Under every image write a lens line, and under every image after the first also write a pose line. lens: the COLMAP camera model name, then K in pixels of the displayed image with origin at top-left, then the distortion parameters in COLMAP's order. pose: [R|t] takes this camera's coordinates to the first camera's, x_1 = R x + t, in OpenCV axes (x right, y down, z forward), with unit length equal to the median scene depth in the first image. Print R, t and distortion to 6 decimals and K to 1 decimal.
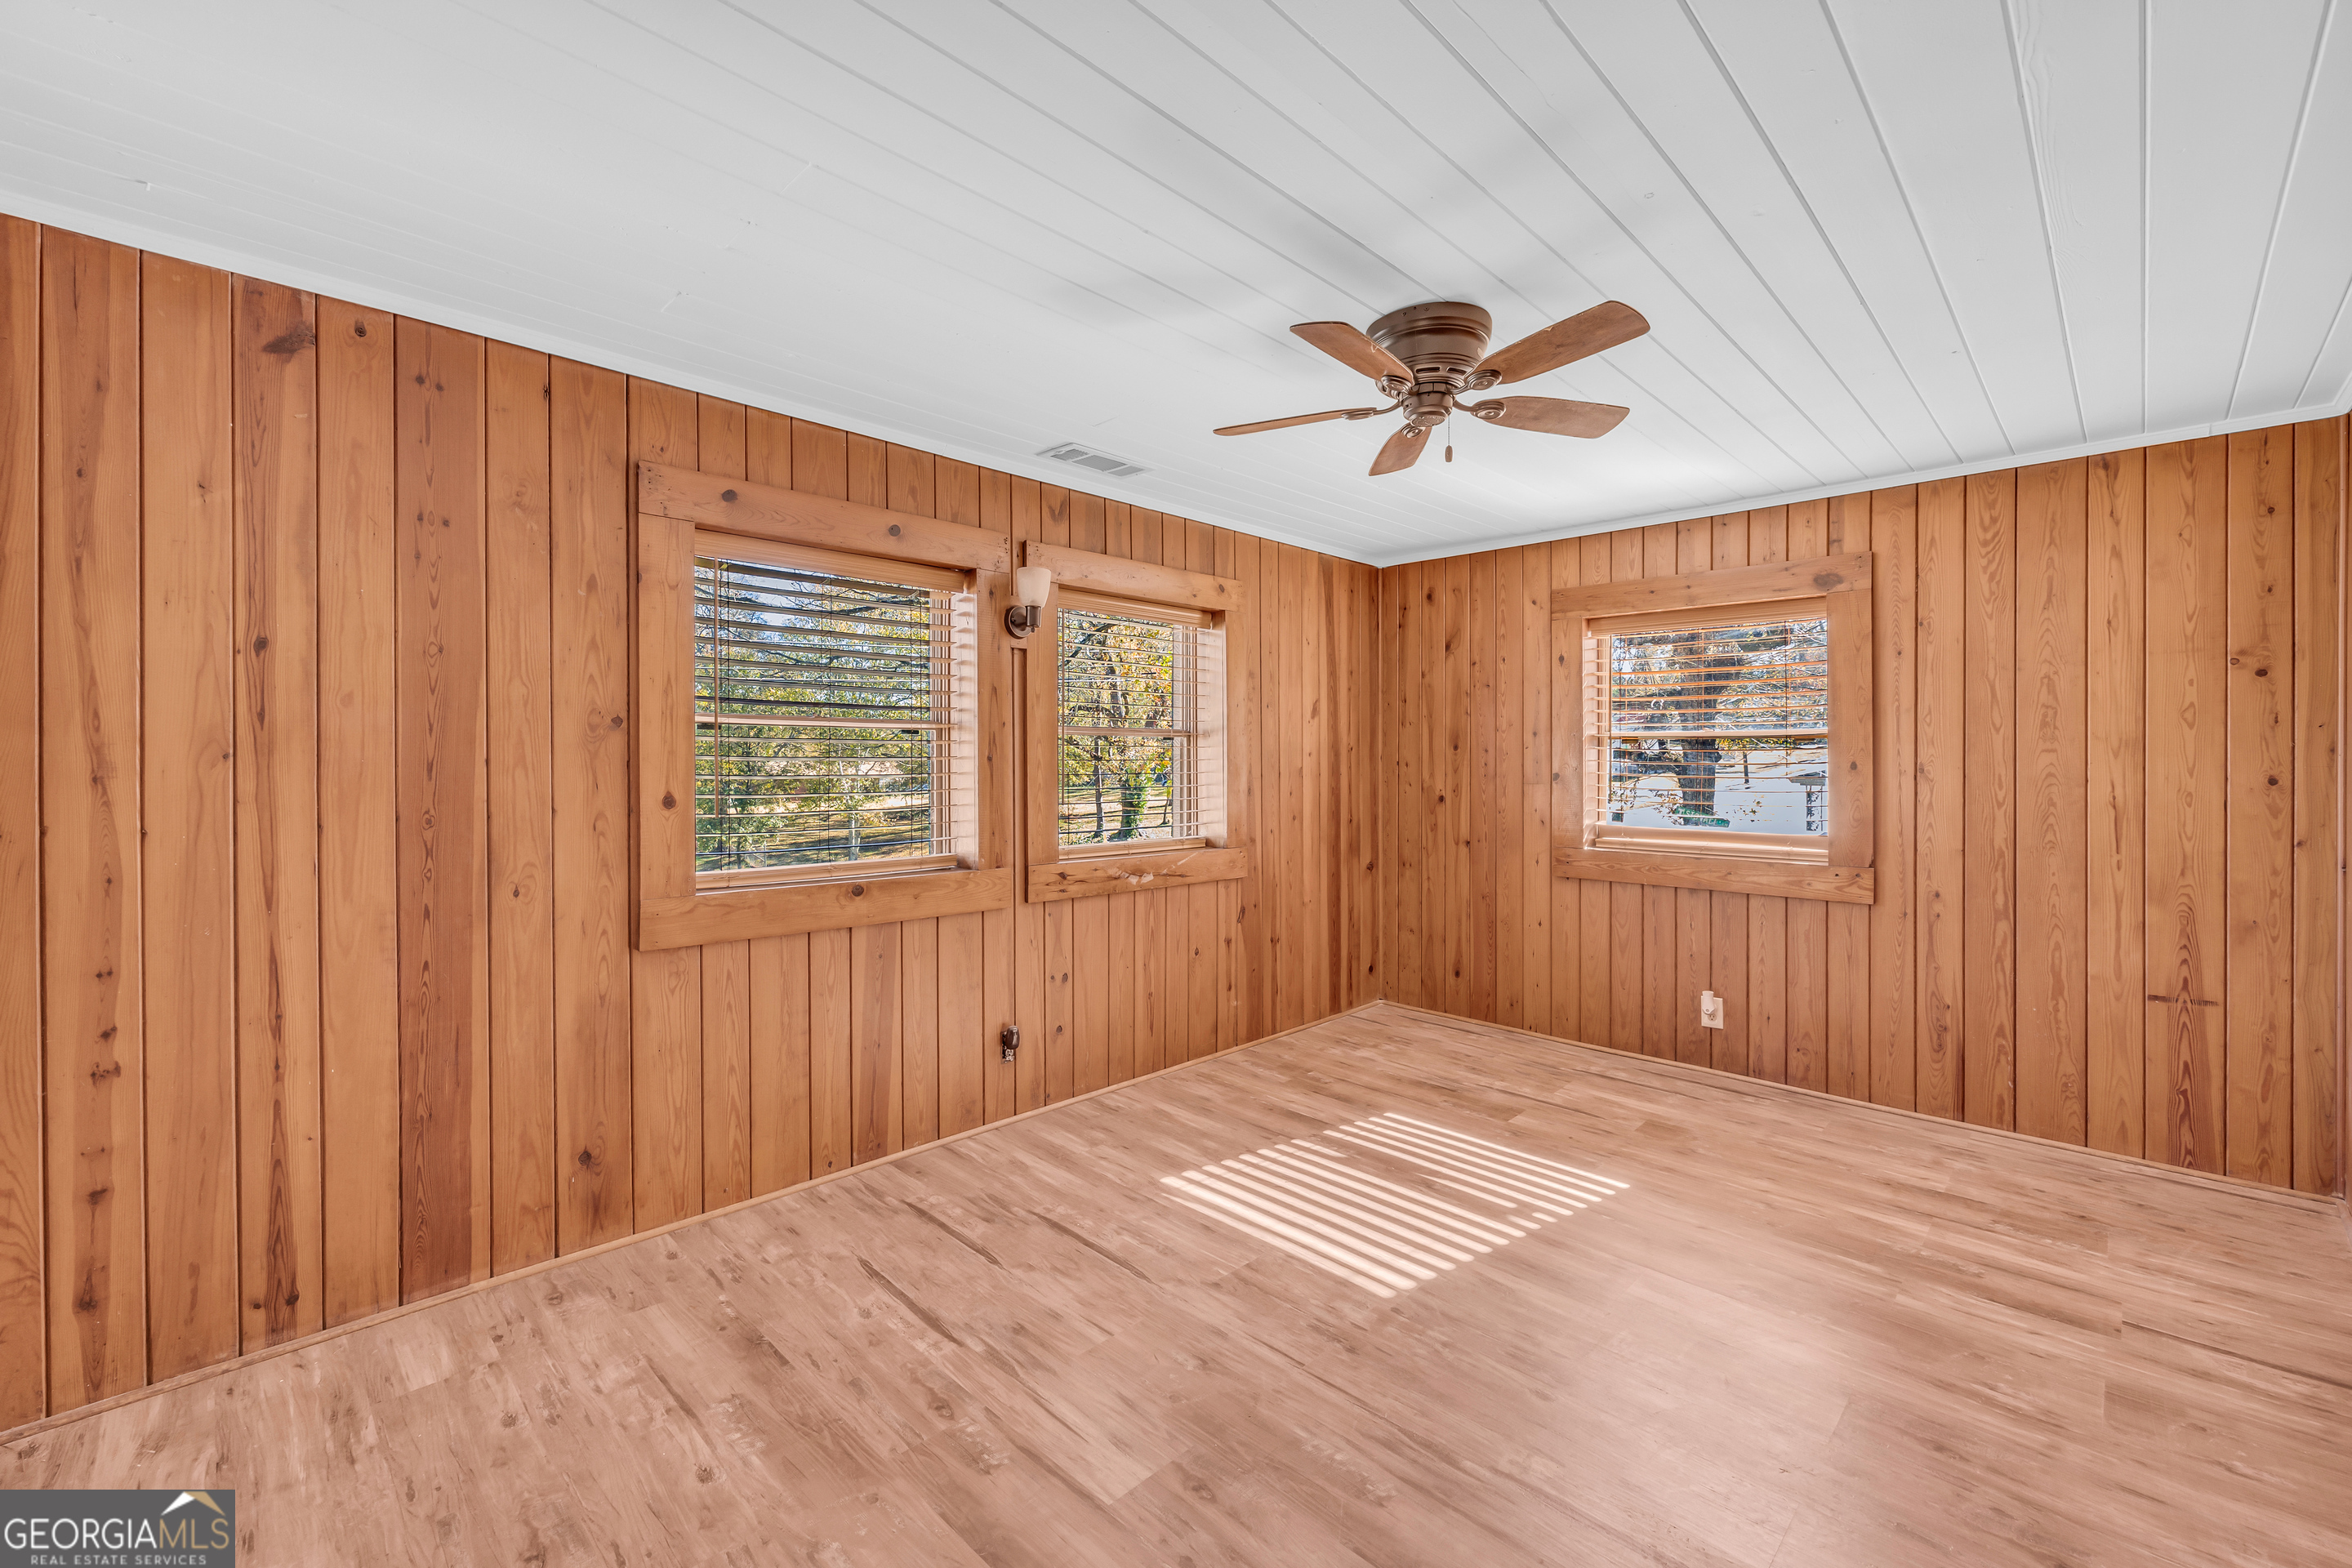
lens RADIAL K [[971.1, 0, 1167.9], [0, 971.1, 756.9], [0, 0, 1]] dist [-0.017202, 0.012212]
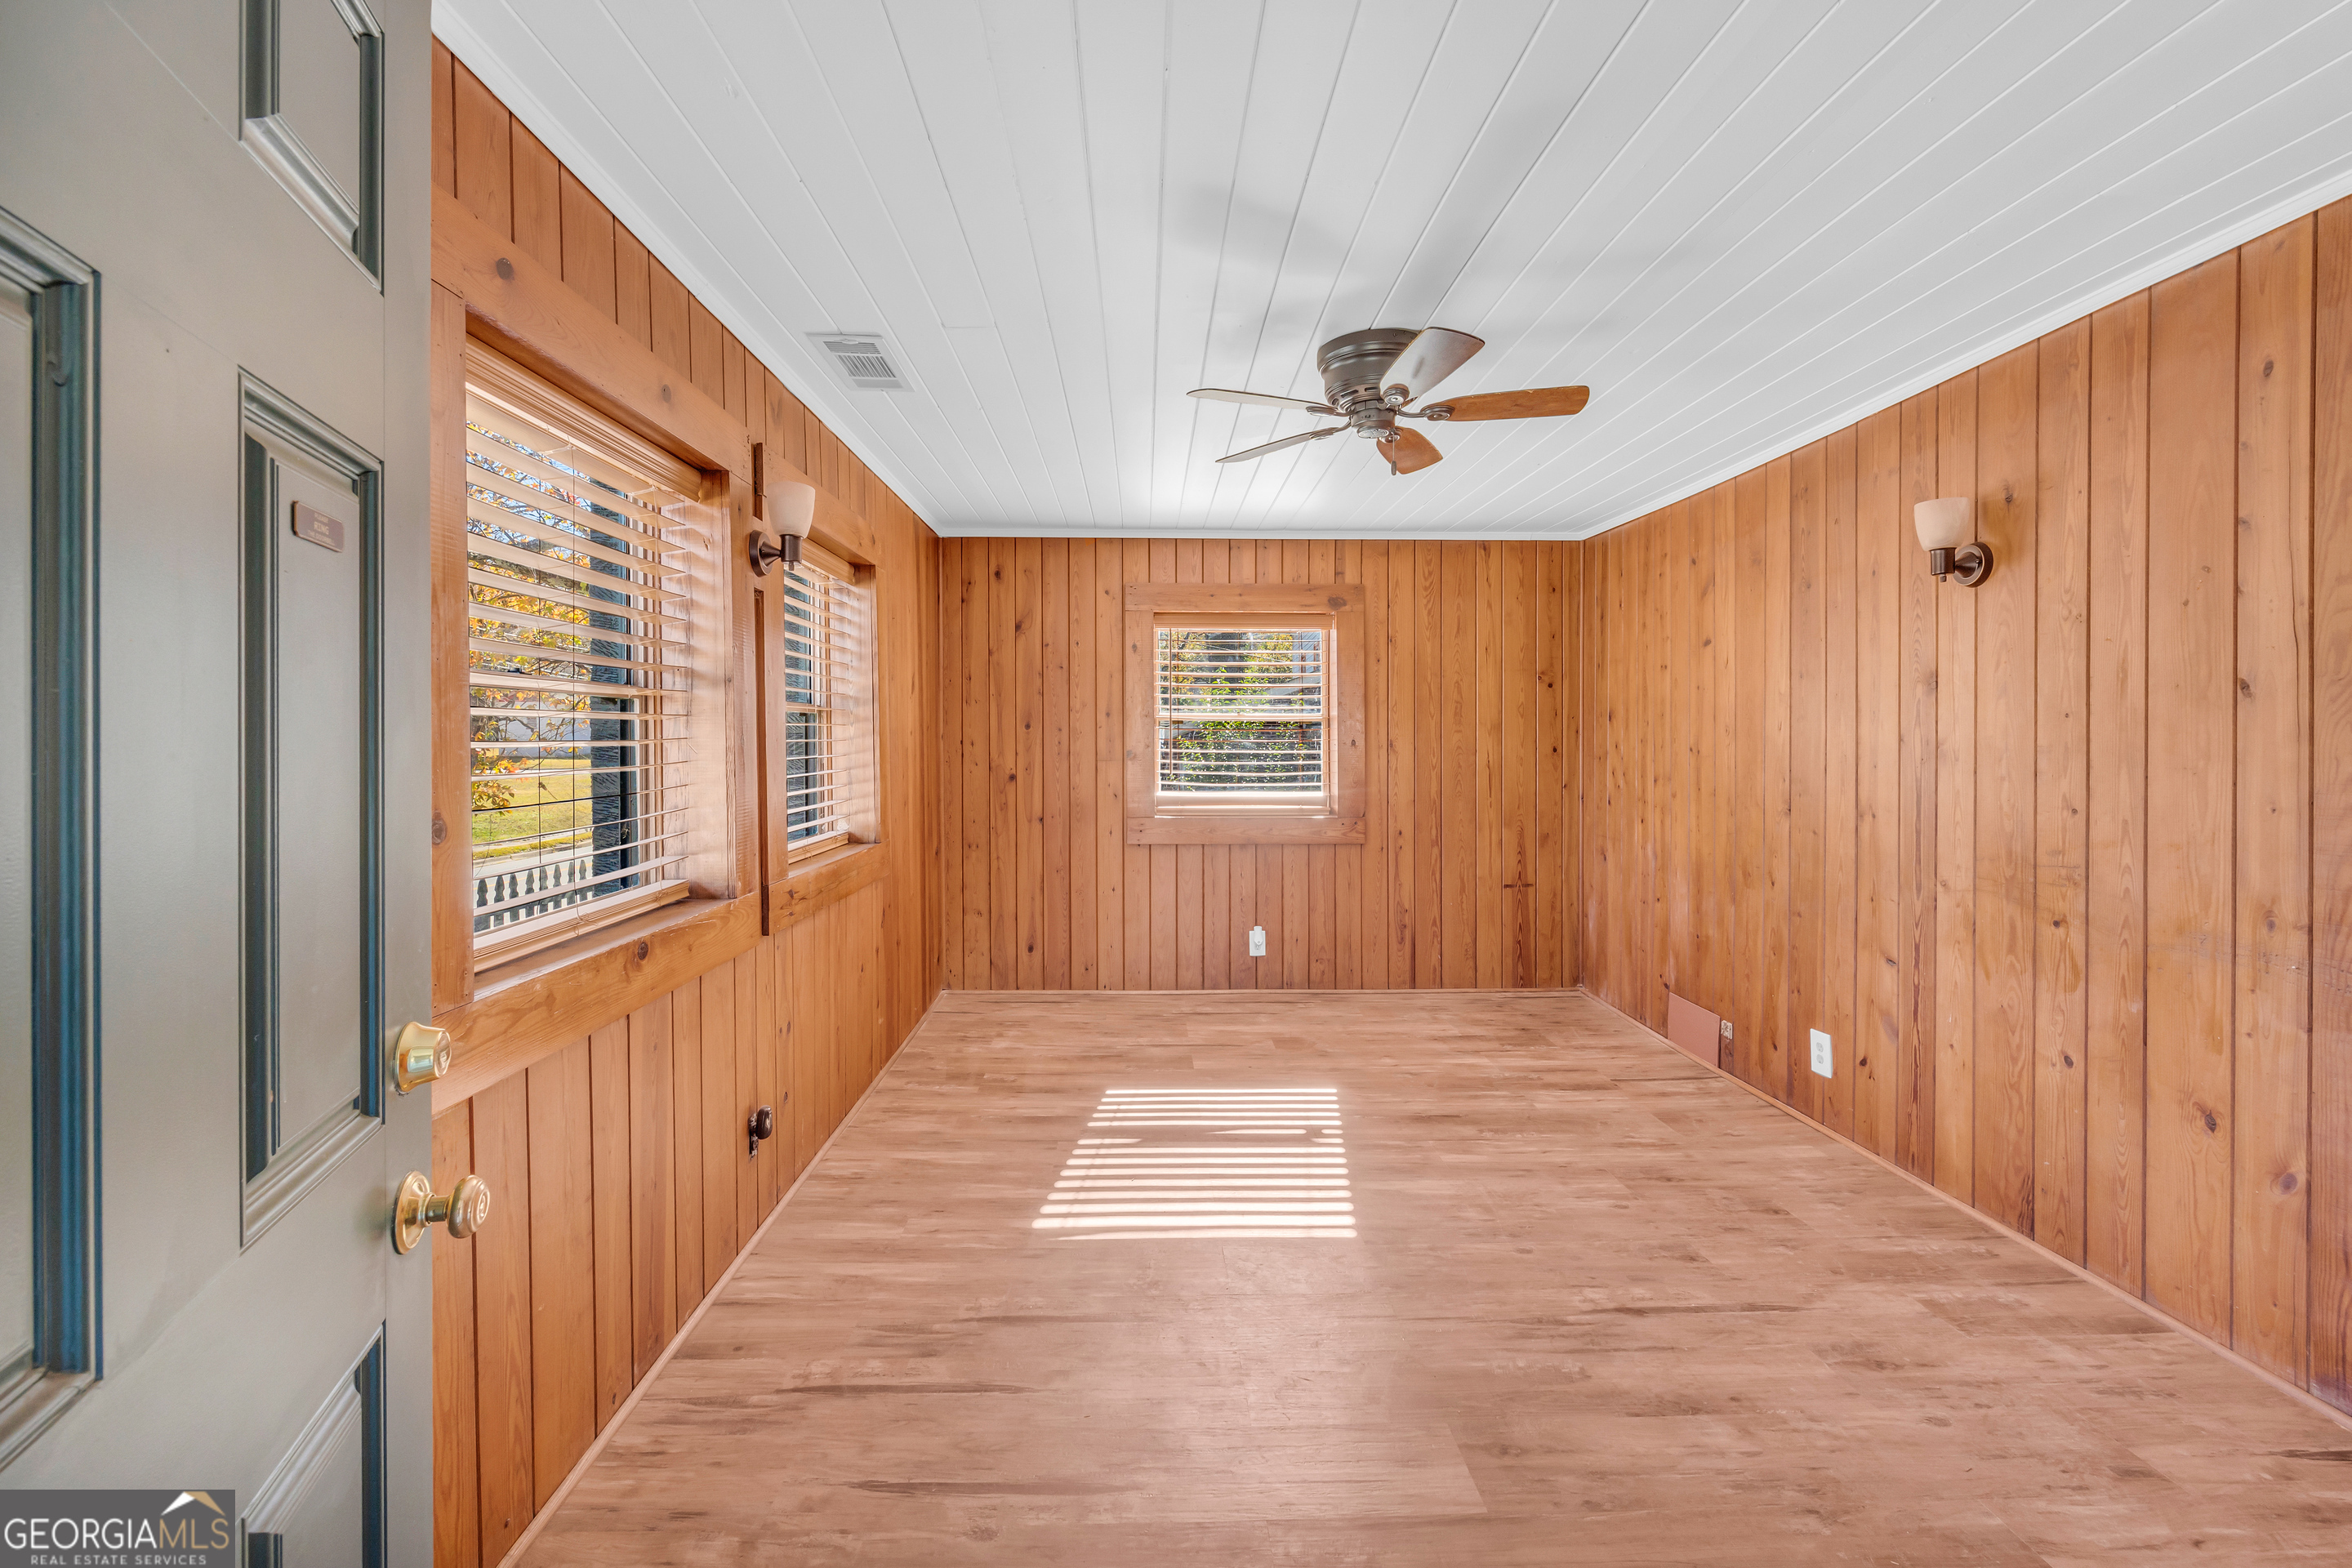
lens RADIAL K [[971.3, 0, 1163.0], [0, 971.3, 742.0], [0, 0, 1]] dist [-0.000796, -0.000045]
pose [[0.687743, -0.006751, 0.725923, -0.507901], [0.000422, 0.999960, 0.008899, -0.003922], [-0.725954, -0.005814, 0.687719, 0.293065]]
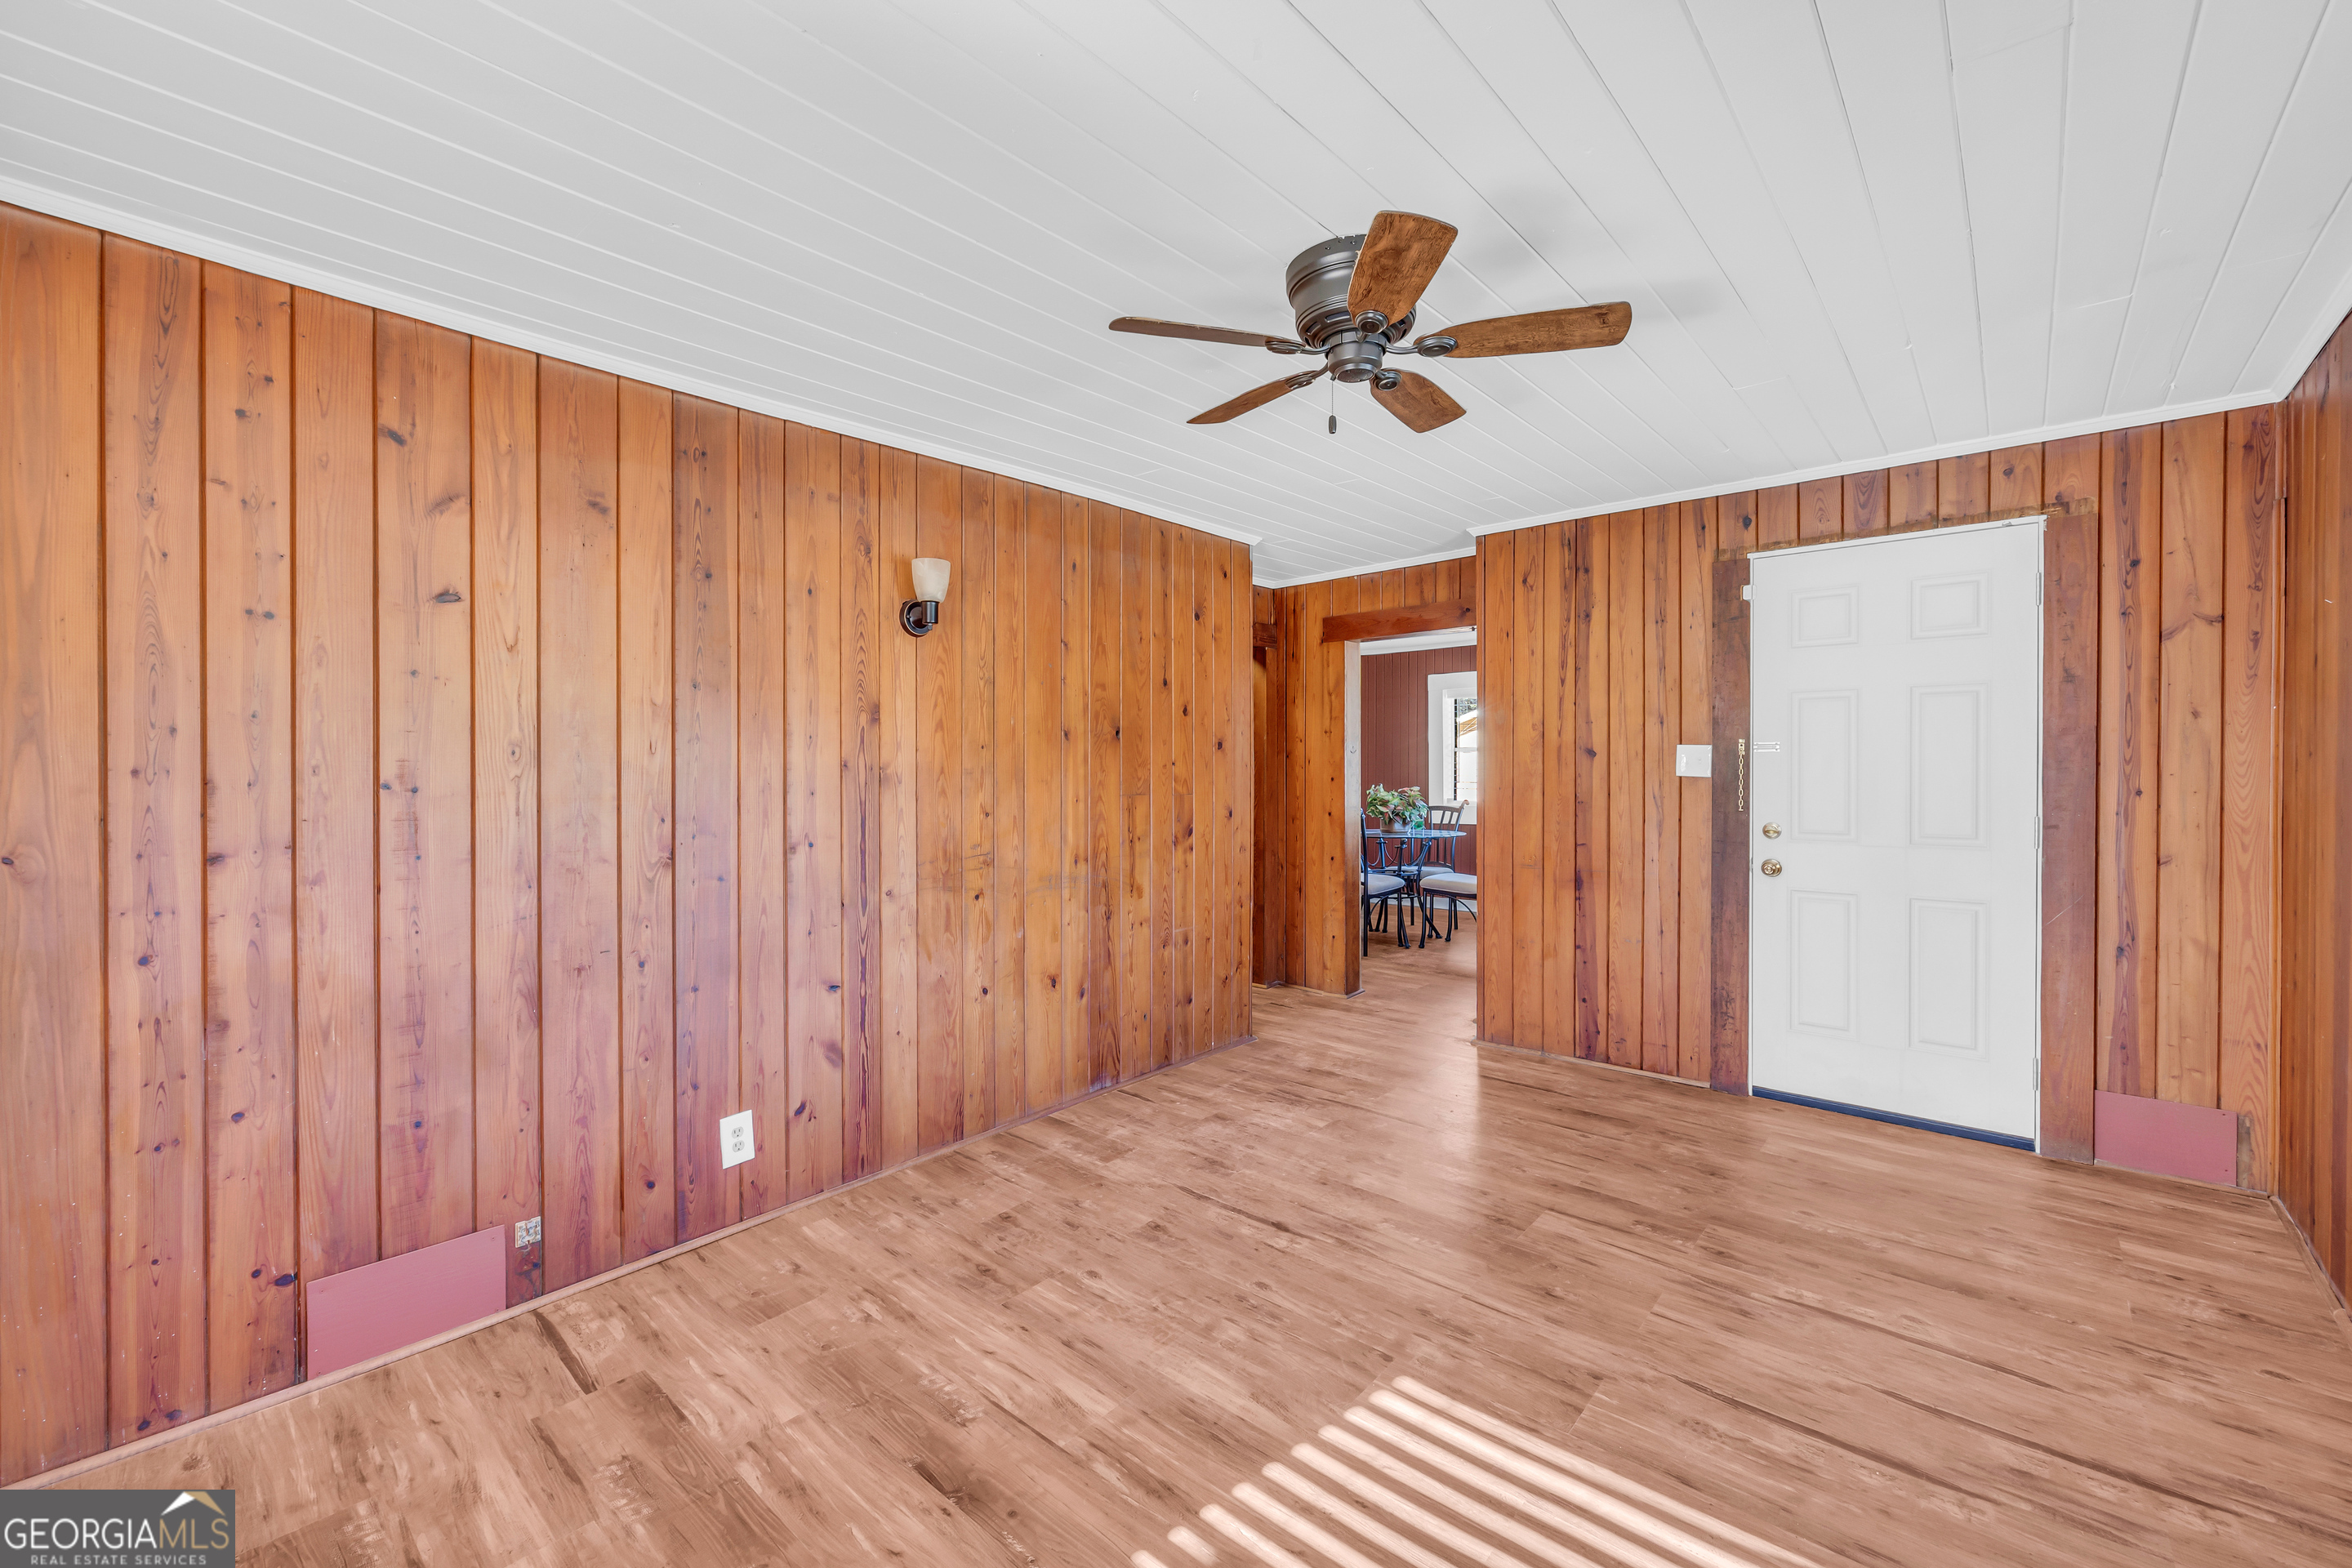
lens RADIAL K [[961.0, 0, 1187.4], [0, 961.0, 779.6], [0, 0, 1]] dist [0.000769, 0.000355]
pose [[-0.997316, 0.005091, -0.073040, 0.345200], [0.004251, 0.999923, 0.011656, 0.005933], [0.073094, 0.011314, -0.997261, 1.333484]]
